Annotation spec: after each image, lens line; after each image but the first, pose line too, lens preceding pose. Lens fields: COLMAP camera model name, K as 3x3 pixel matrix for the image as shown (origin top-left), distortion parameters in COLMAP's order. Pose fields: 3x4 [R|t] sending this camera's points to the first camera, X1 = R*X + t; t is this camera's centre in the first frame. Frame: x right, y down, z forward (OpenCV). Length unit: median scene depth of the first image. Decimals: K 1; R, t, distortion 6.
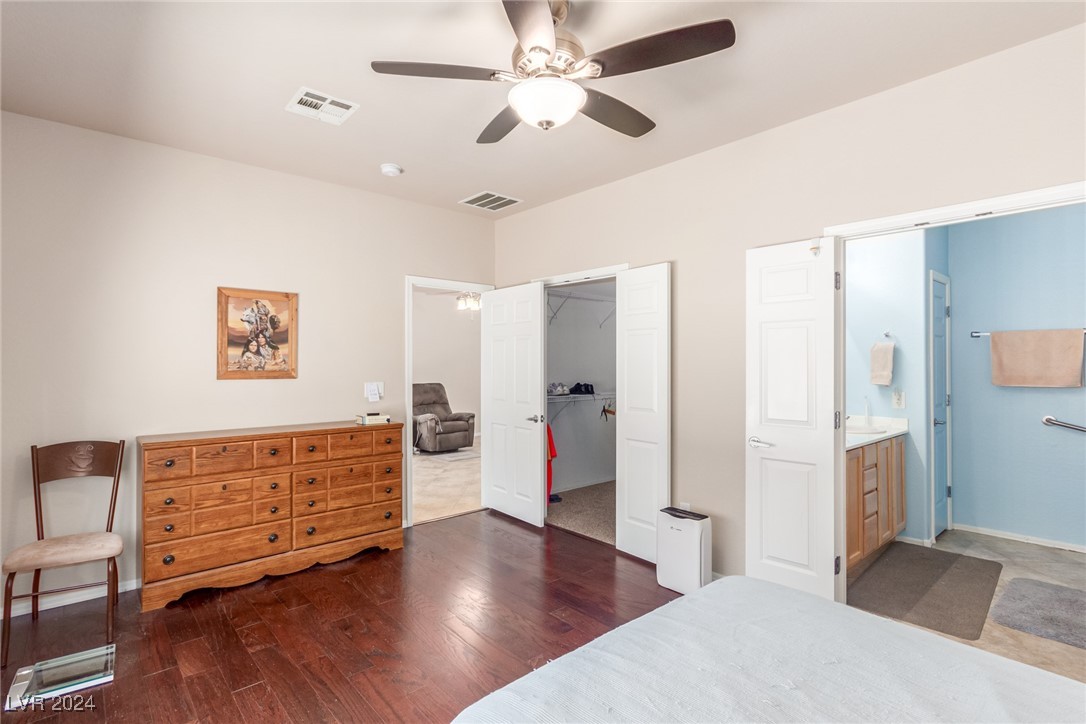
lens RADIAL K [[503.5, 0, 547.6], [0, 503.5, 360.6], [0, 0, 1]] dist [0.004010, 0.000018]
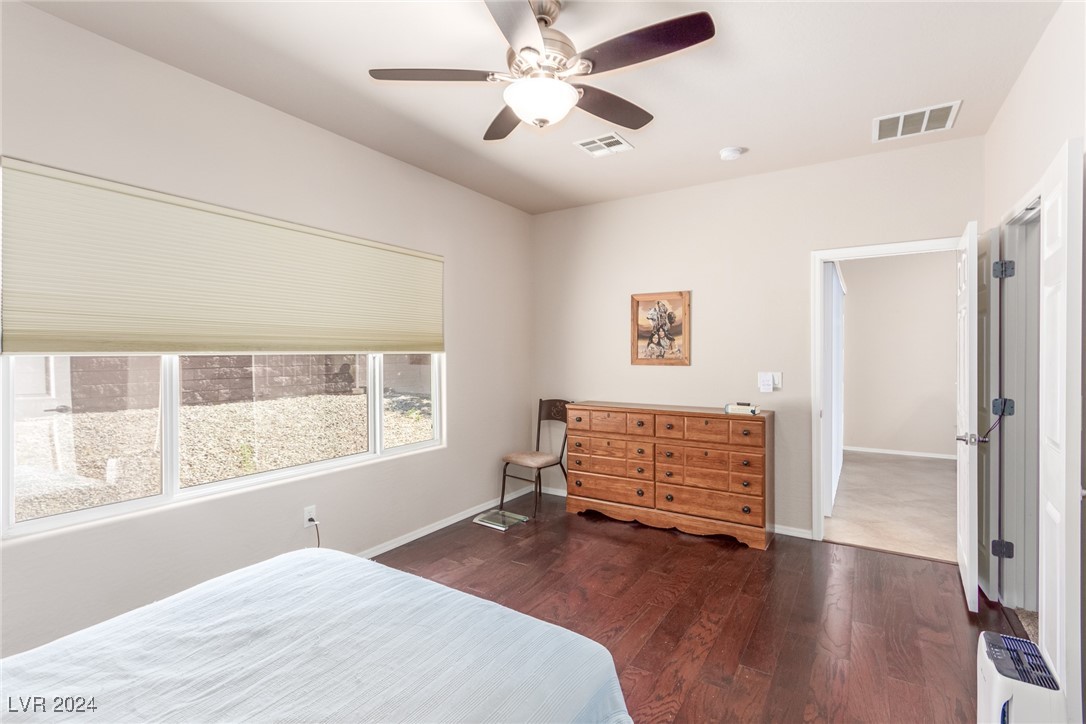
lens RADIAL K [[509.9, 0, 540.1], [0, 509.9, 357.0], [0, 0, 1]] dist [-0.000531, -0.000004]
pose [[0.290596, 0.006079, -0.956826, 0.539668], [0.007377, 0.999936, 0.008593, 0.003781], [0.956817, -0.009556, 0.290533, 0.367863]]
